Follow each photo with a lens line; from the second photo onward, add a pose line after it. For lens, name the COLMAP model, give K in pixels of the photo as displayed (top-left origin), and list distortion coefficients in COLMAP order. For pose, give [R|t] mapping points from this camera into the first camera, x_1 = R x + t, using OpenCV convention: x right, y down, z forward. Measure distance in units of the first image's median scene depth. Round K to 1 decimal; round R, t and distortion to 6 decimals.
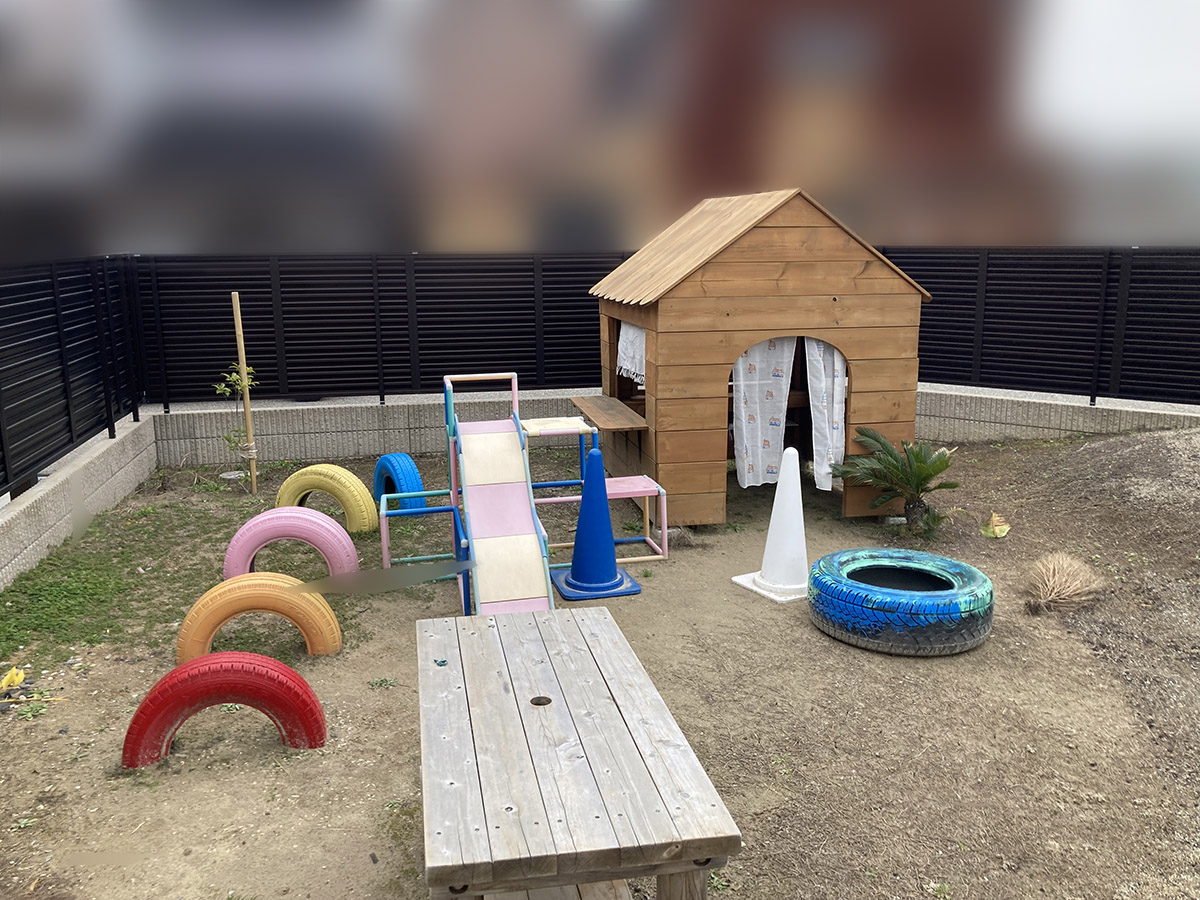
lens RADIAL K [[972.1, 0, 600.0], [0, 972.1, 450.0], [0, 0, 1]] dist [0.046859, -0.172278]
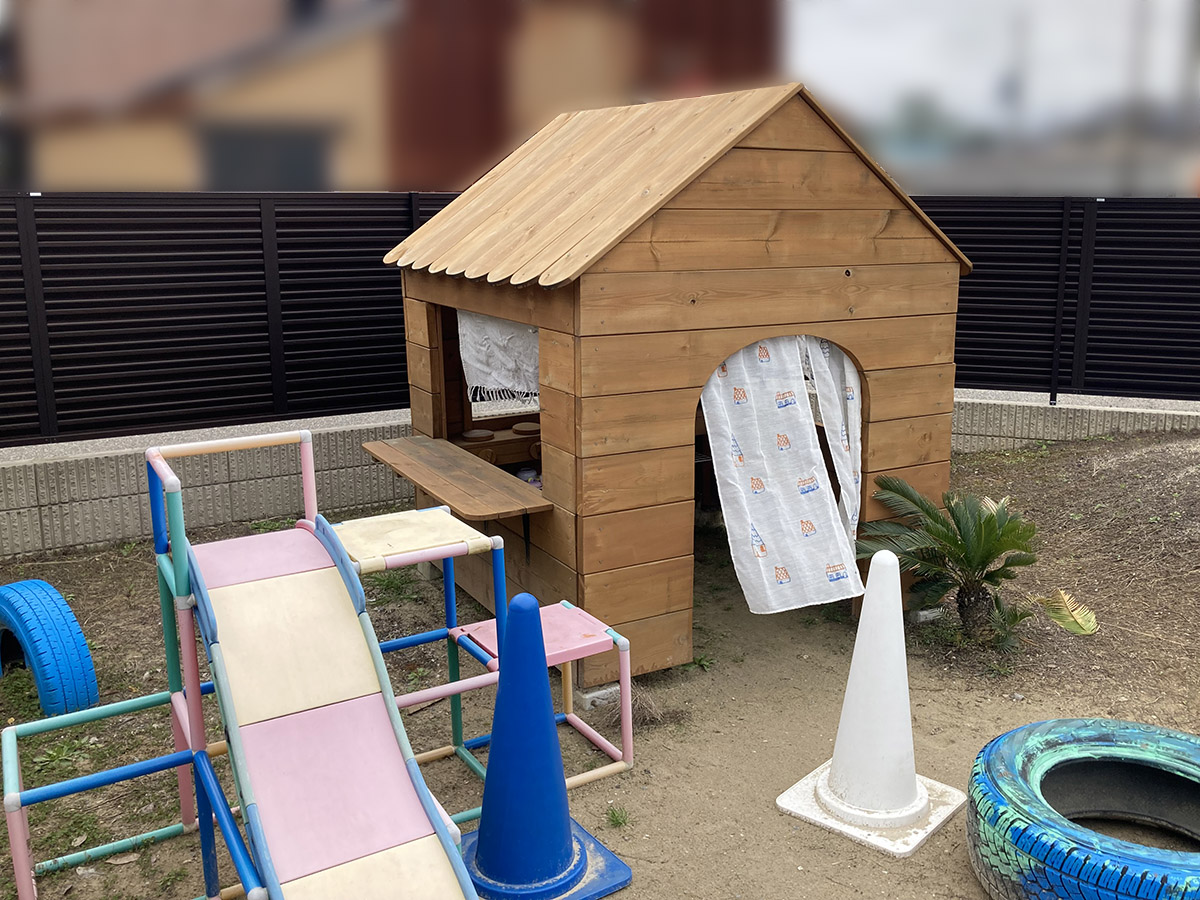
lens RADIAL K [[1082.3, 0, 680.0], [0, 1082.3, 405.2], [0, 0, 1]] dist [0.077212, -0.135200]
pose [[0.936296, -0.050228, 0.347602, -0.095773], [0.059824, 0.998066, -0.016920, -0.066952], [-0.346080, 0.036637, 0.937489, 0.404863]]
